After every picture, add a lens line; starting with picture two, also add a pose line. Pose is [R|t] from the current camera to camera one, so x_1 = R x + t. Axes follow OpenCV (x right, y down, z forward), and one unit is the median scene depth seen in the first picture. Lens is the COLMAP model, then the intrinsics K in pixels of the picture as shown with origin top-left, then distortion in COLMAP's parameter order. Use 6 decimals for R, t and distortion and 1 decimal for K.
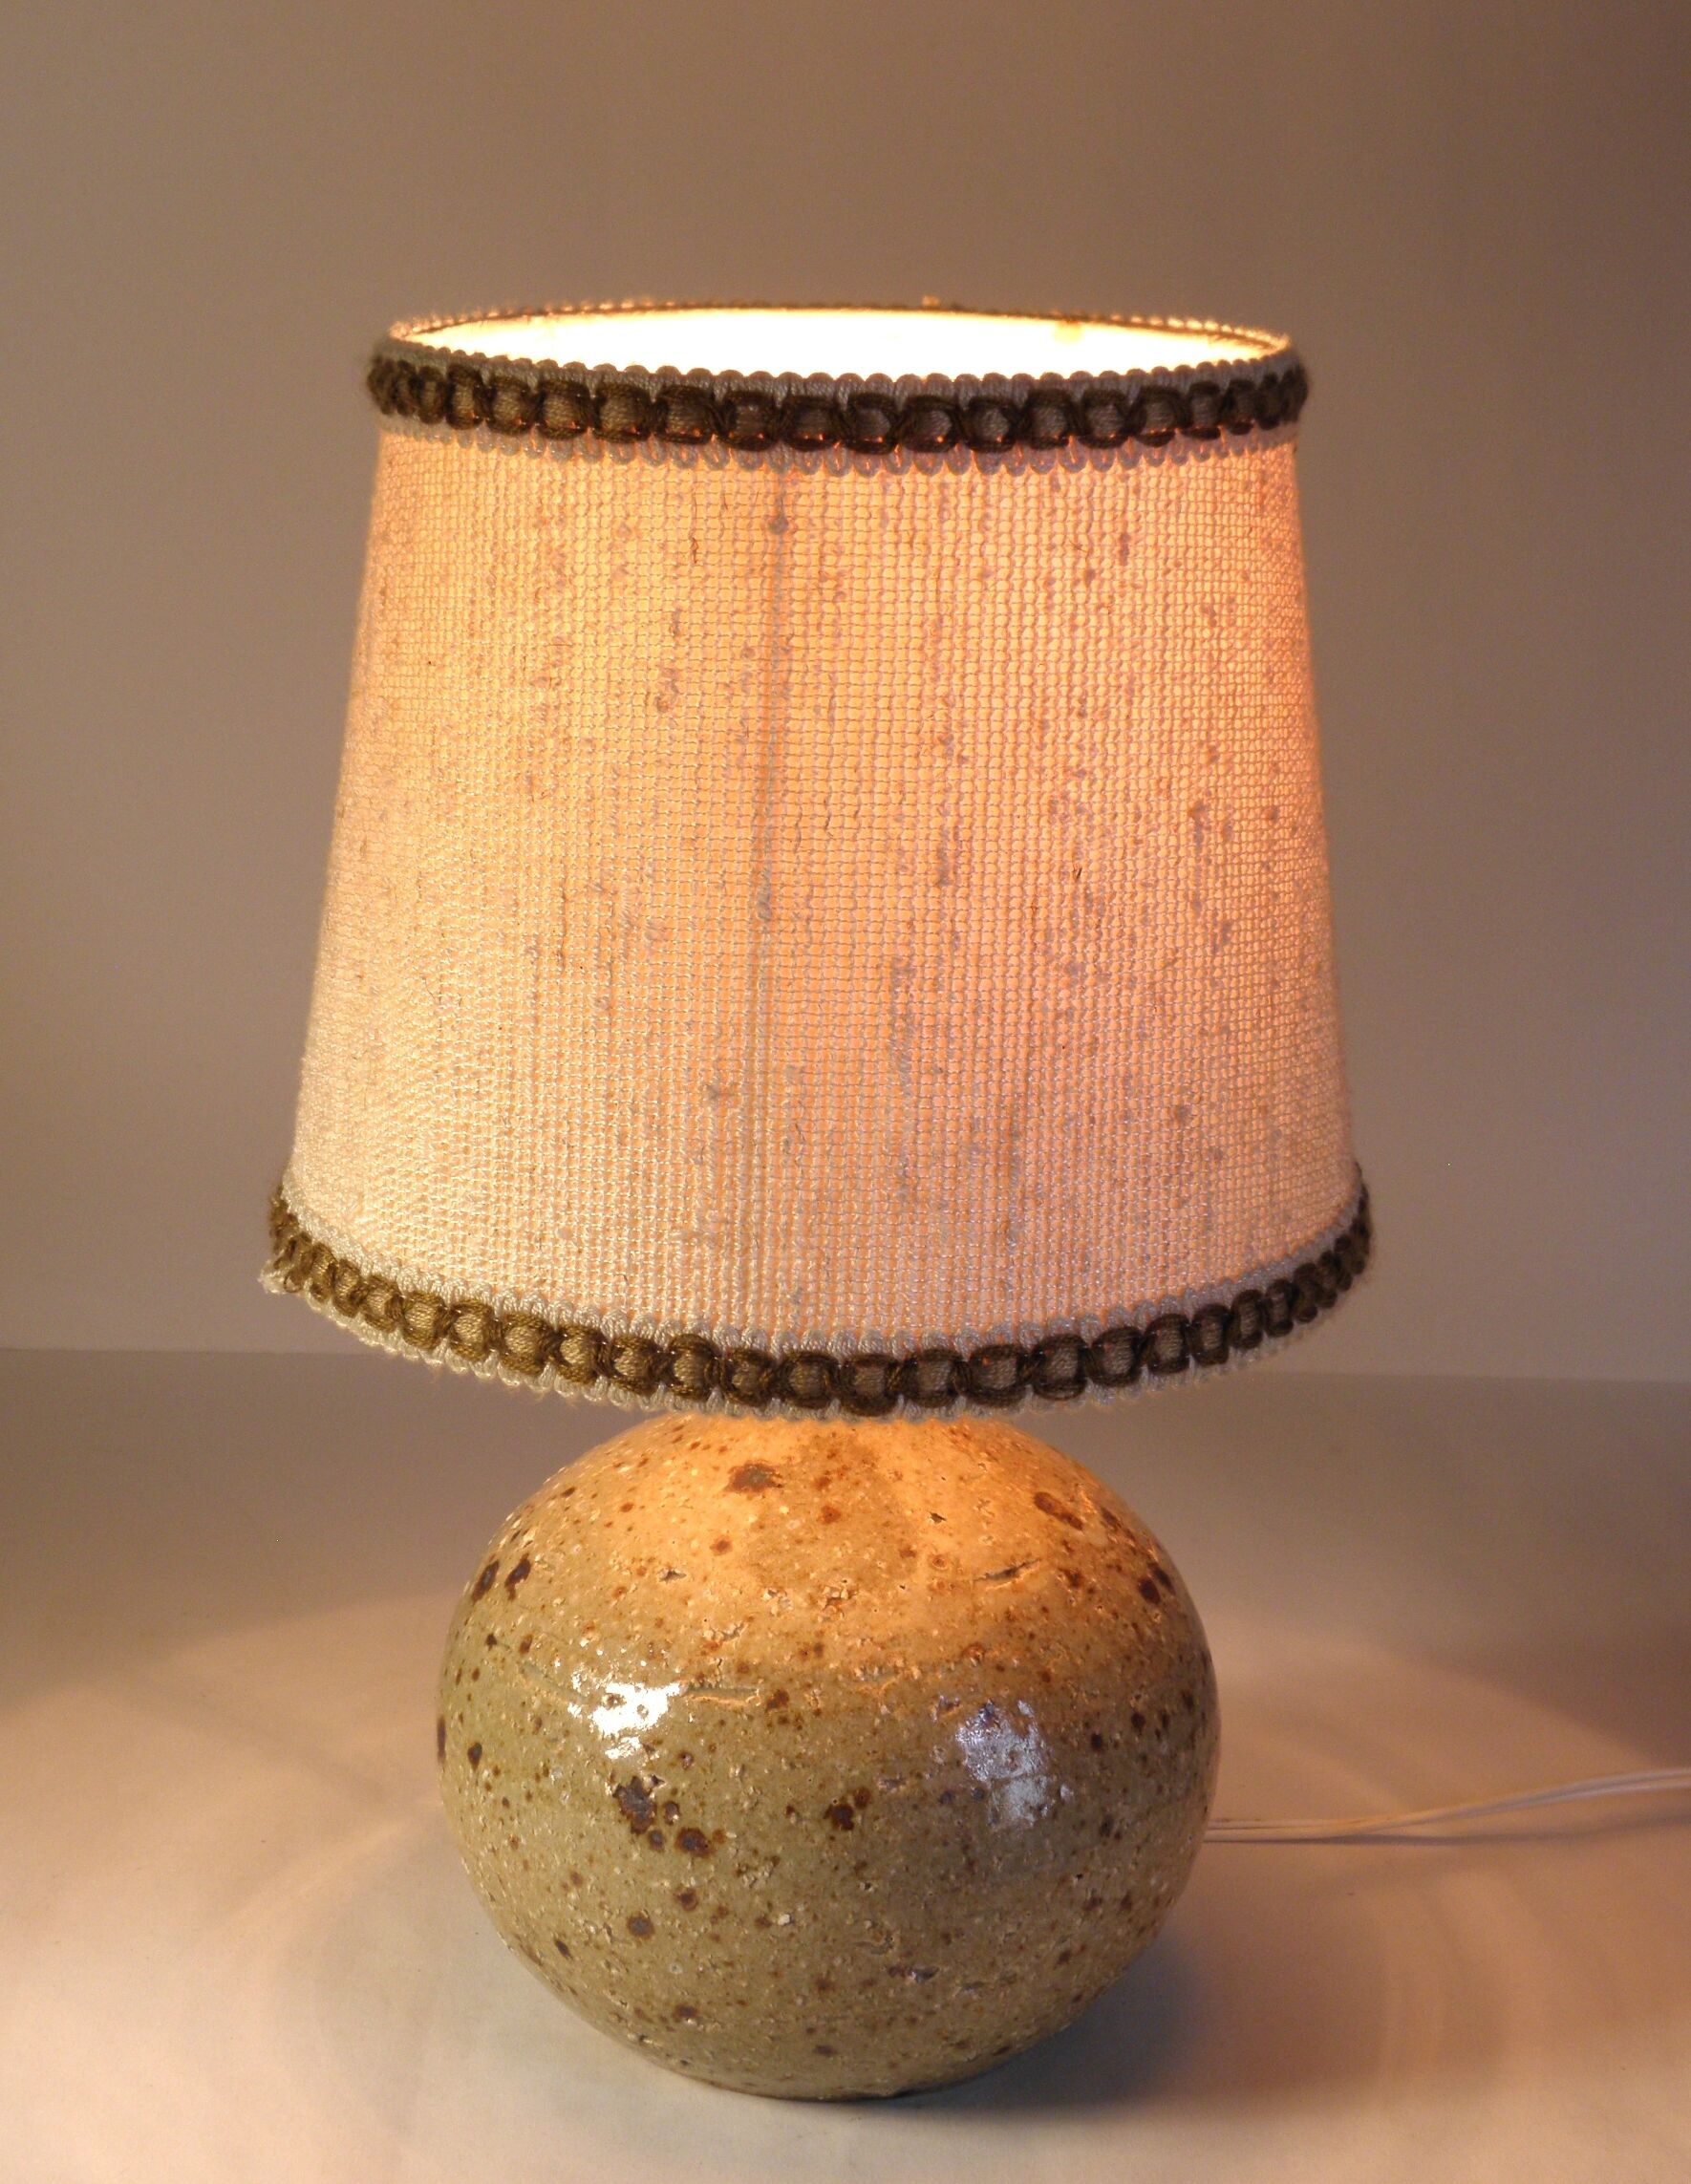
lens RADIAL K [[3515.3, 0, 845.5], [0, 3515.3, 1092.0], [0, 0, 1]] dist [0.034118, -0.011753]
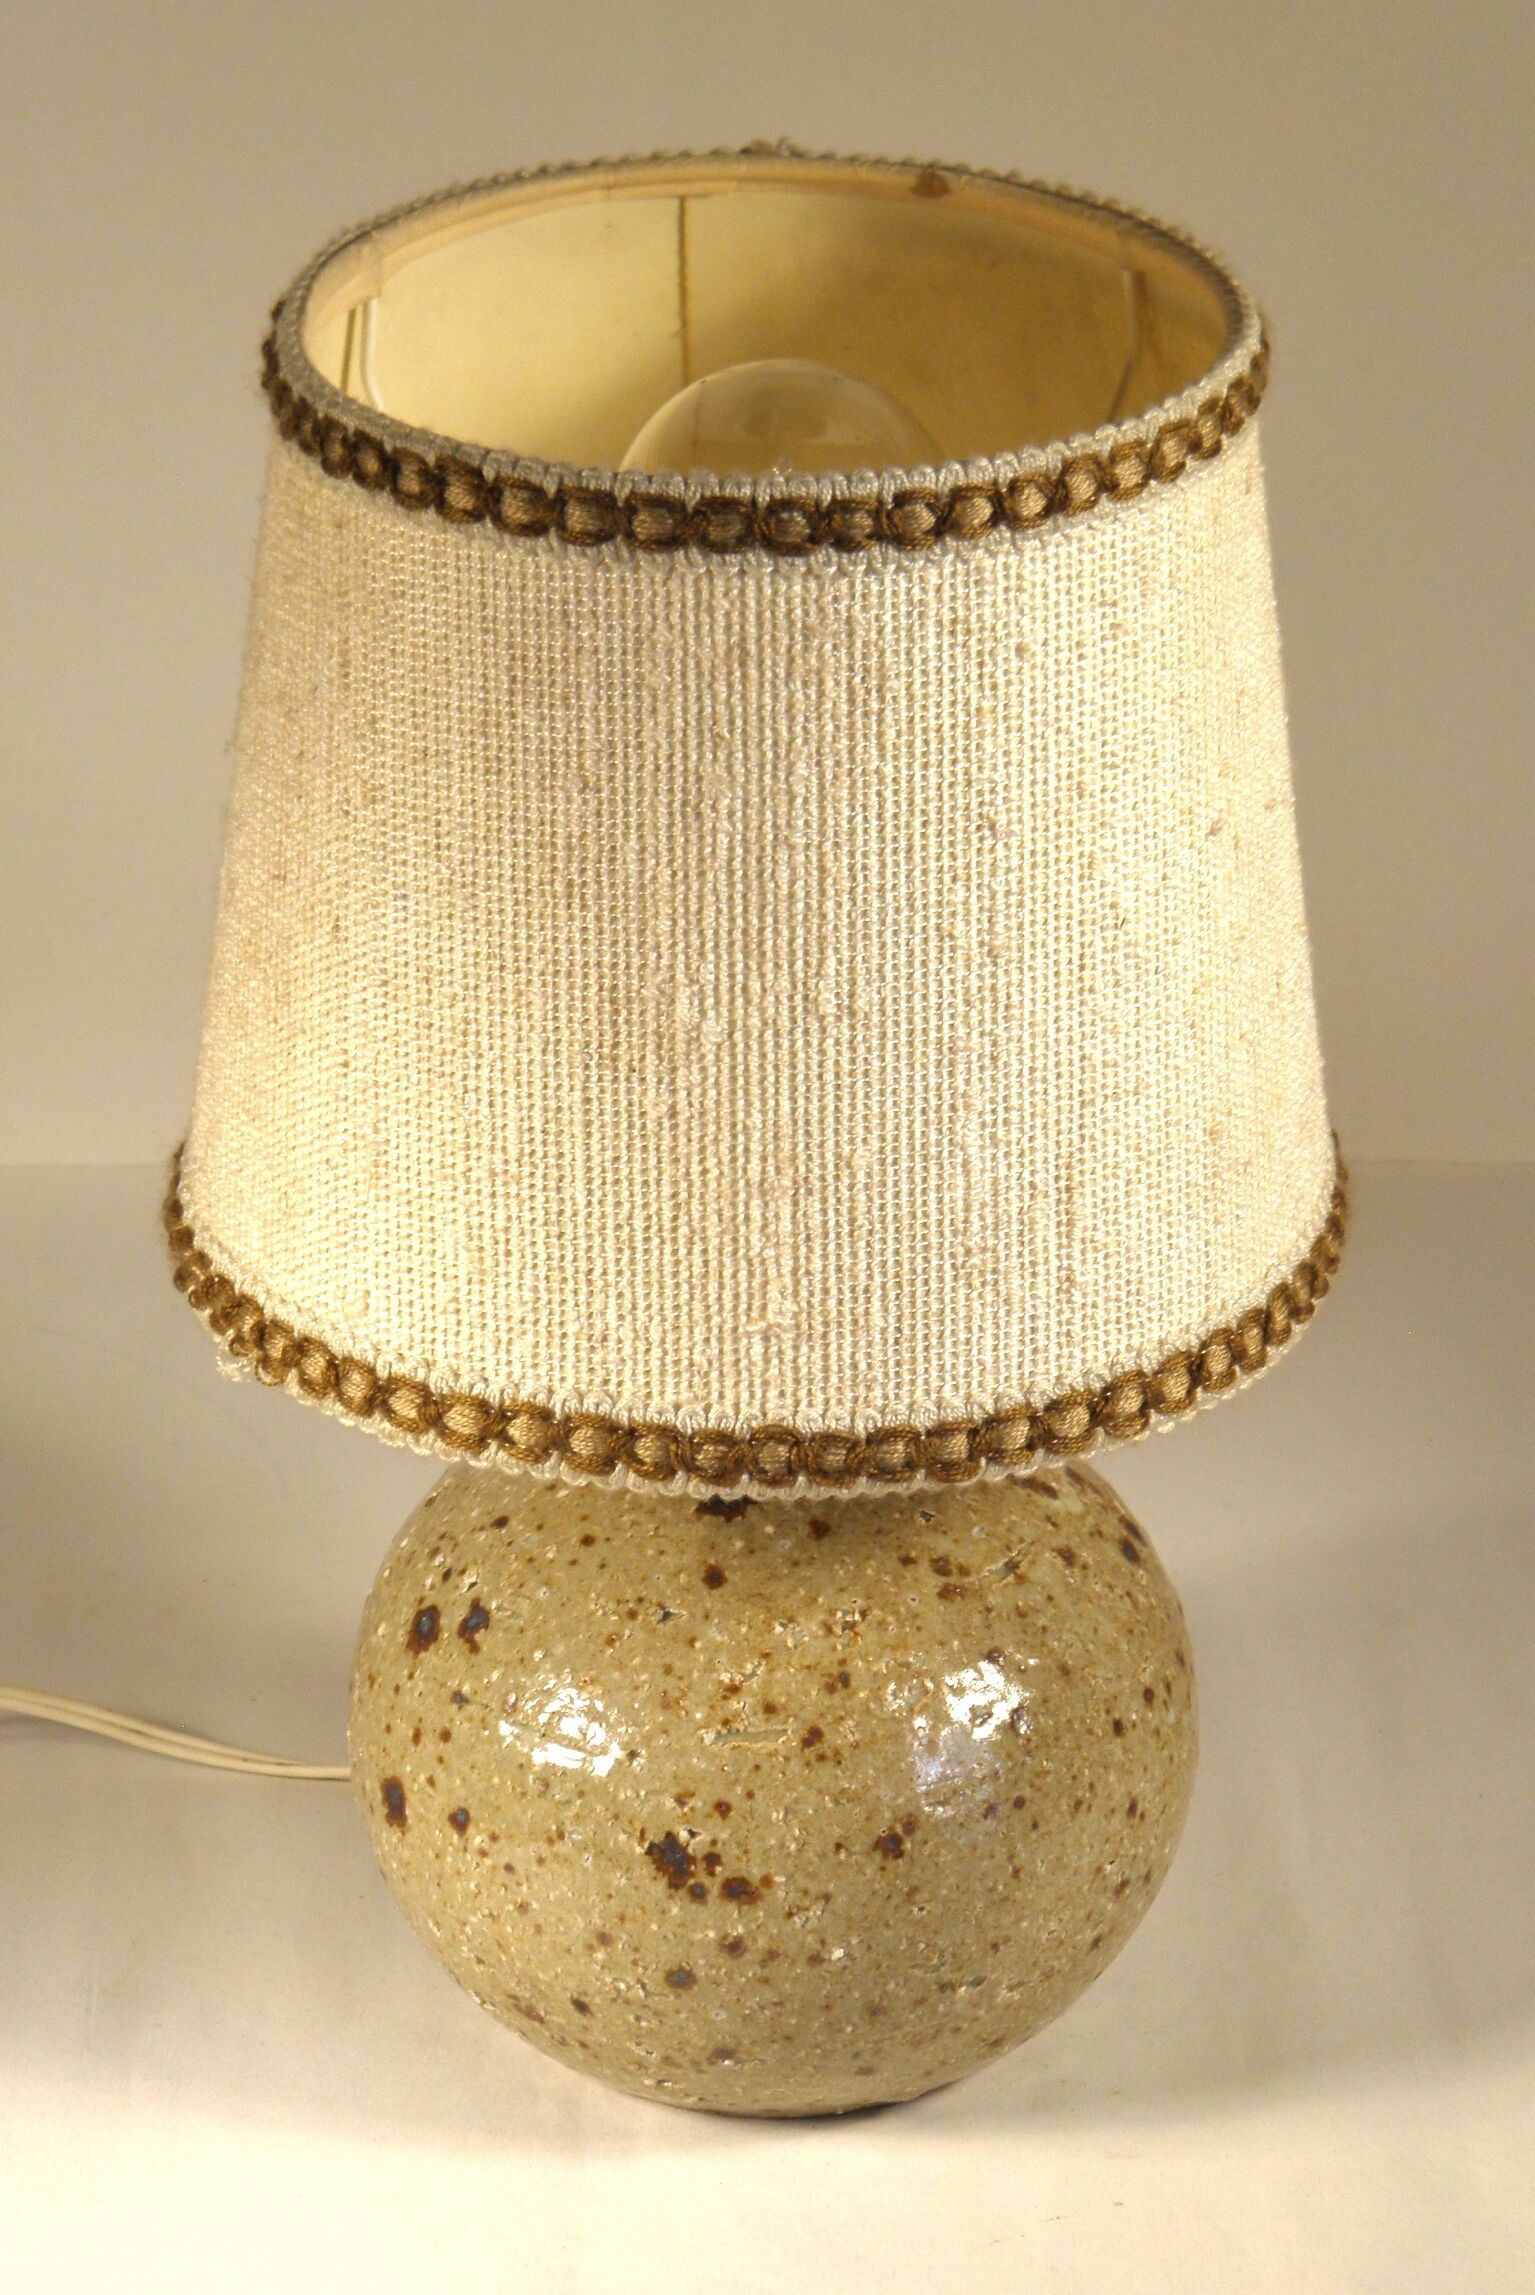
lens RADIAL K [[6842.1, 0, 767.5], [0, 6842.1, 1147.5], [0, 0, 1]] dist [0.010380, 0.228908]
pose [[0.970577, -0.116861, 0.210533, -0.405894], [0.073744, 0.976583, 0.202107, -0.363437], [-0.229221, -0.180635, 0.956467, -0.756722]]
